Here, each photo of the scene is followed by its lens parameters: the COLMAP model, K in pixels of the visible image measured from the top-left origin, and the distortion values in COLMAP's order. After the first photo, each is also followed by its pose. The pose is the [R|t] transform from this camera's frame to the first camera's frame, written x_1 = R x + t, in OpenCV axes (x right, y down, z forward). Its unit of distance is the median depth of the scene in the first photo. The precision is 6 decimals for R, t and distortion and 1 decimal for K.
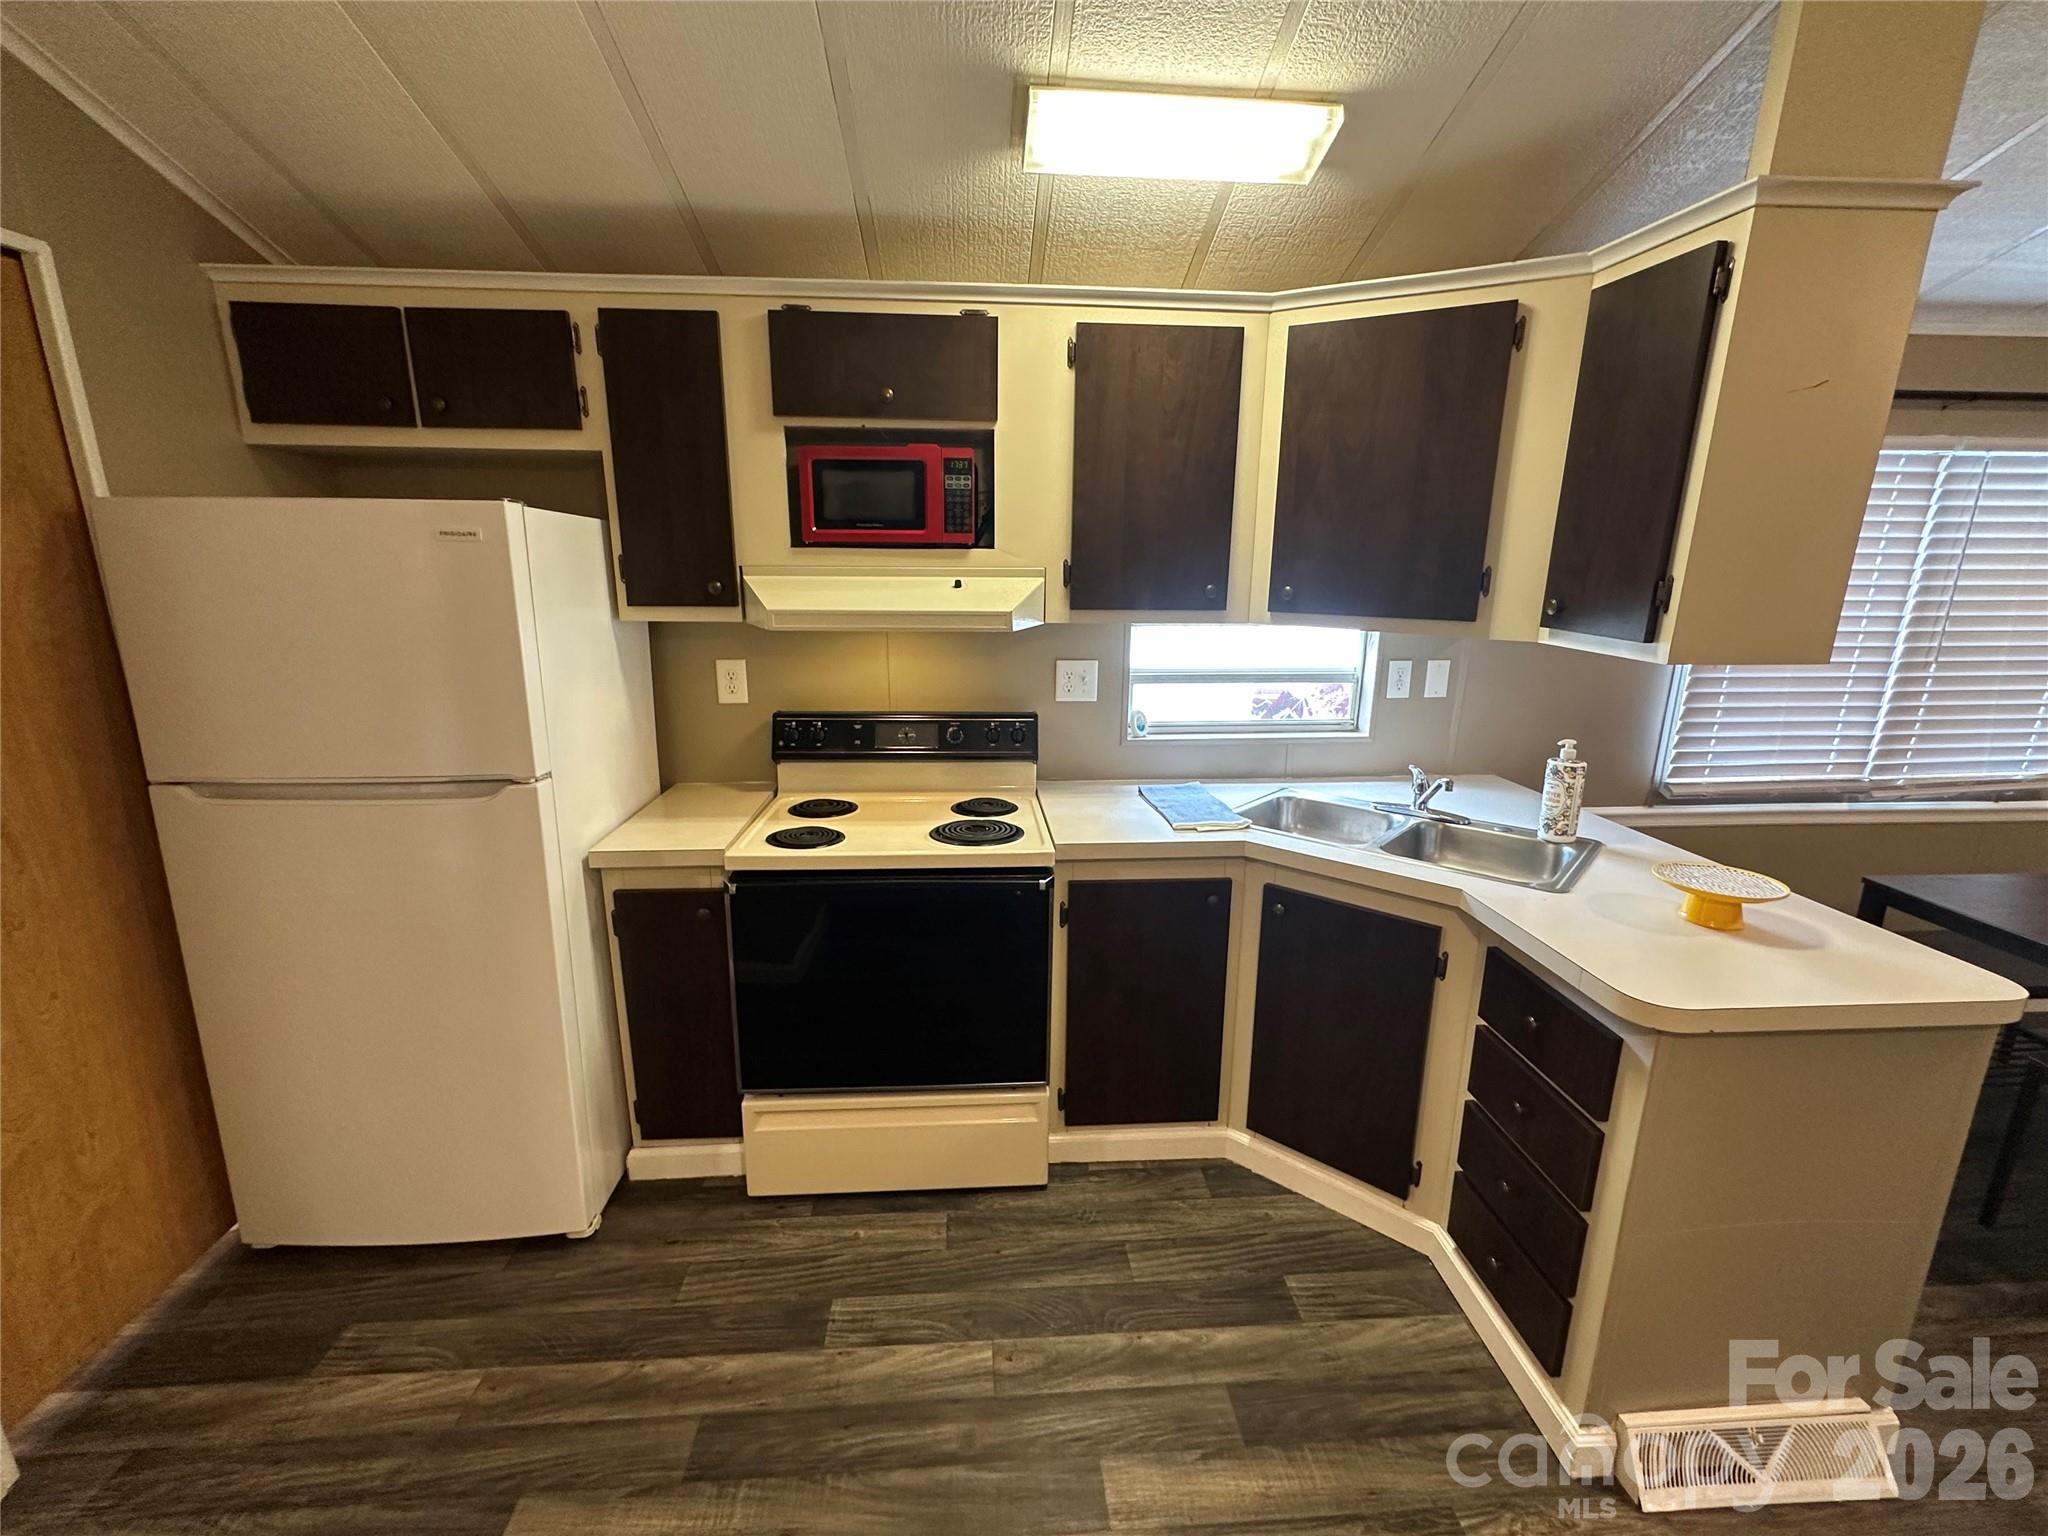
lens RADIAL K [[828.1, 0, 1029.8], [0, 828.1, 774.9], [0, 0, 1]] dist [-0.008763, -0.000056]
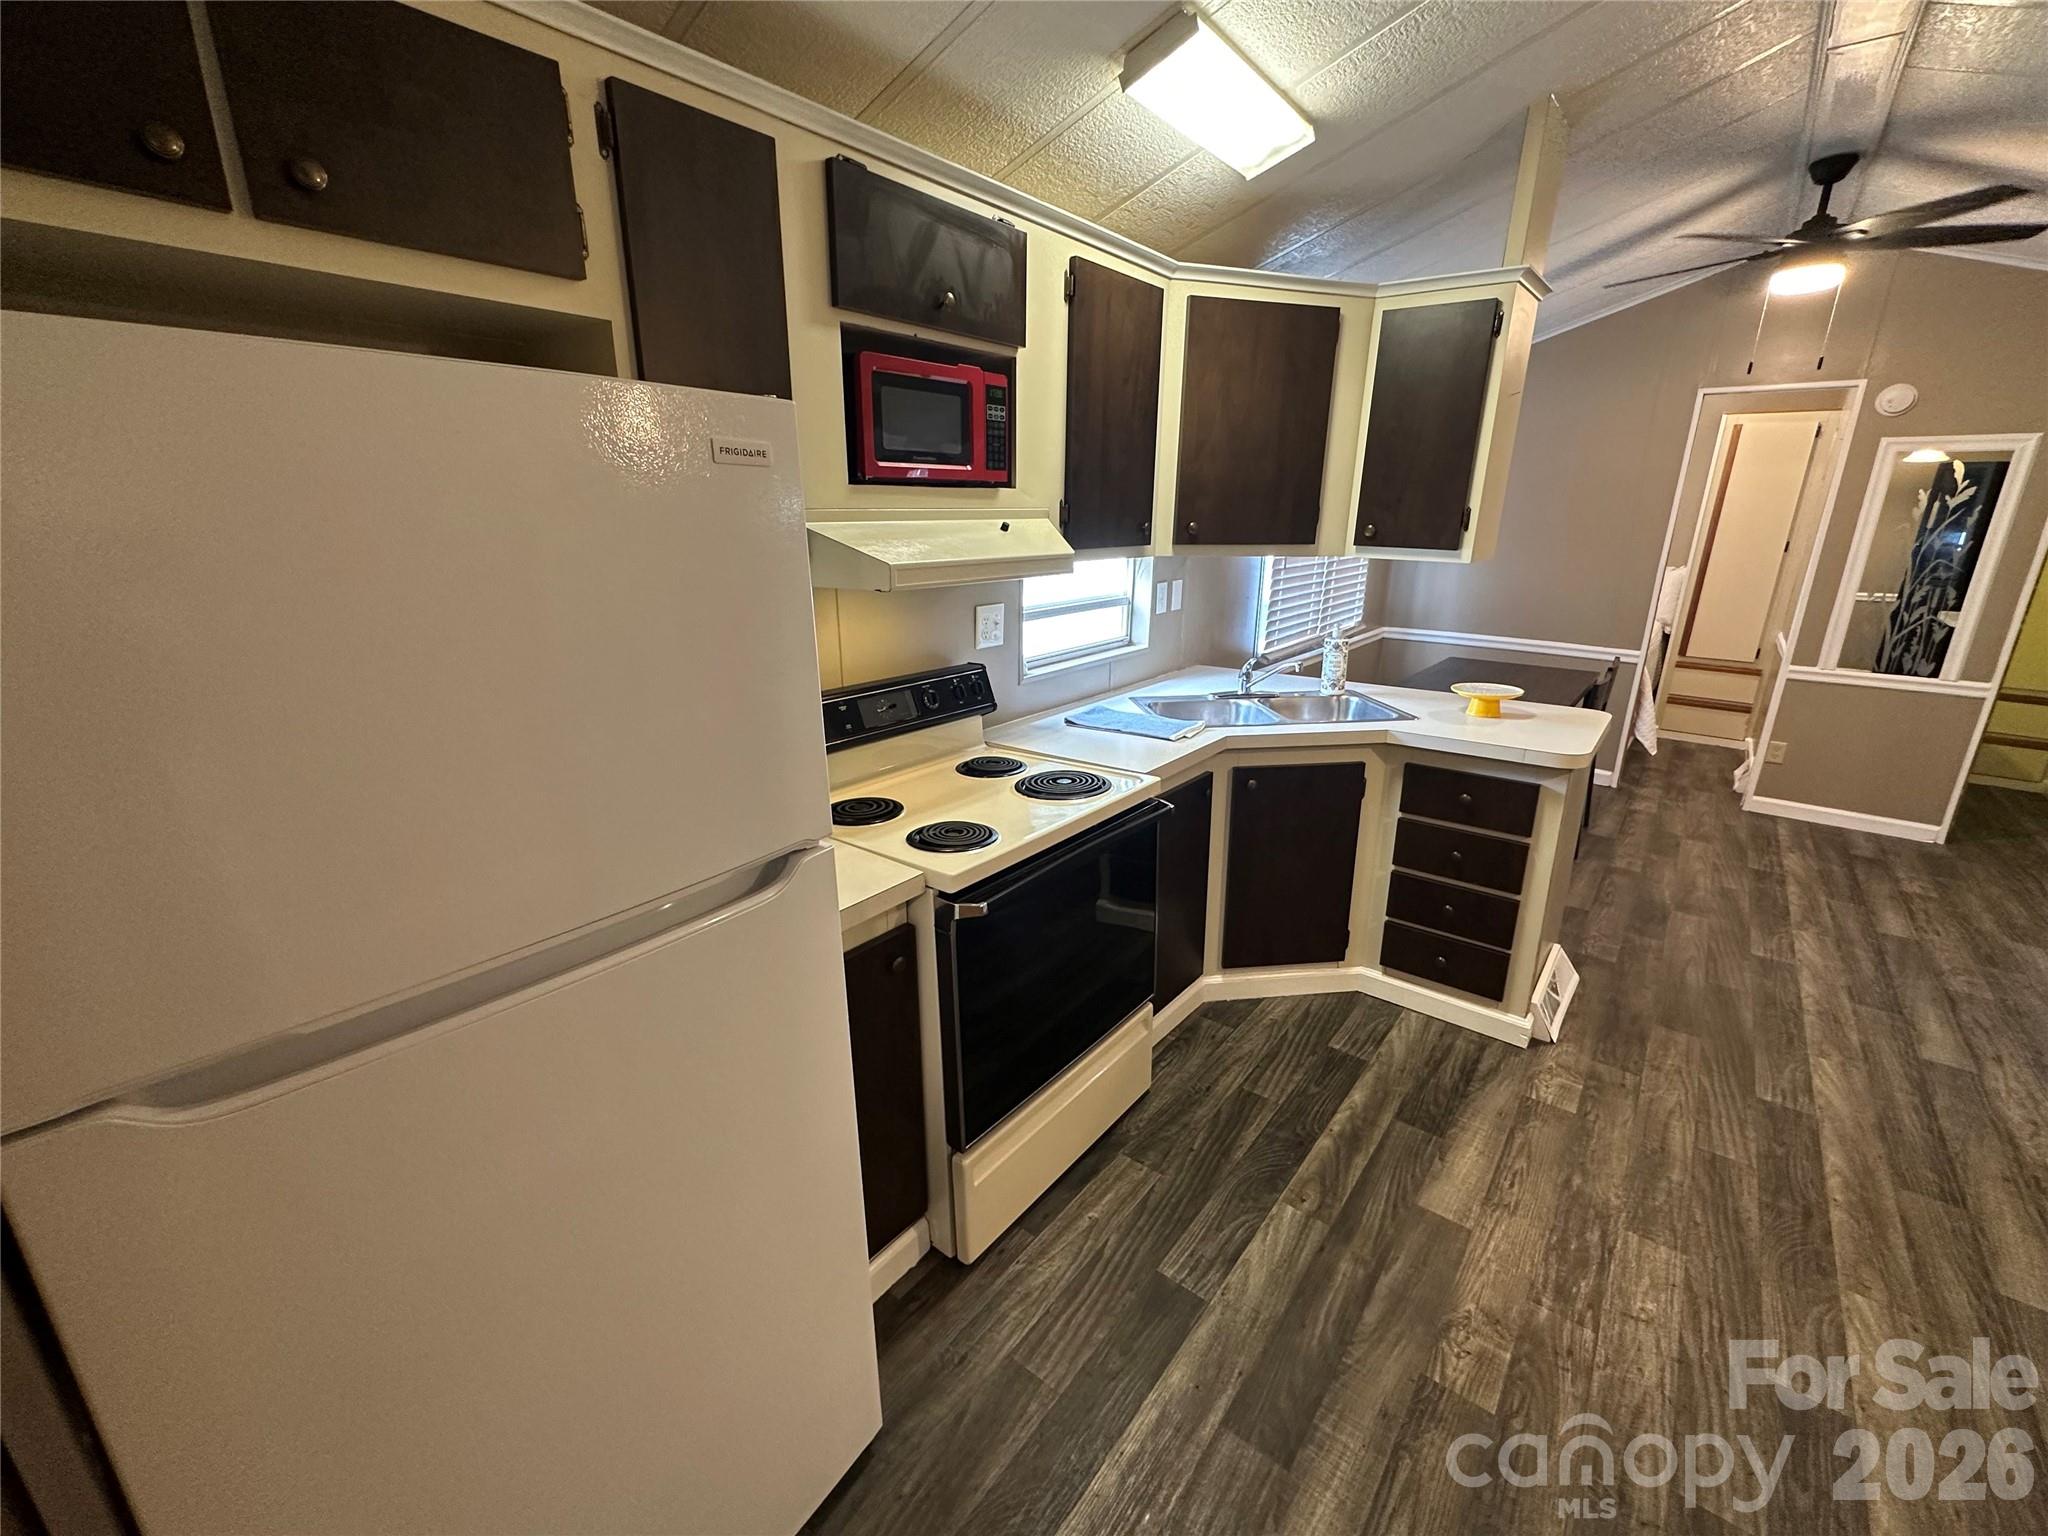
lens RADIAL K [[814.4, 0, 1024.0], [0, 814.4, 768.0], [0, 0, 1]] dist [-0.006057, -0.000143]
pose [[0.699597, -0.226088, 0.677826, -0.811560], [0.186293, 0.973527, 0.132442, -0.092806], [-0.689826, 0.033618, 0.723195, 0.368774]]
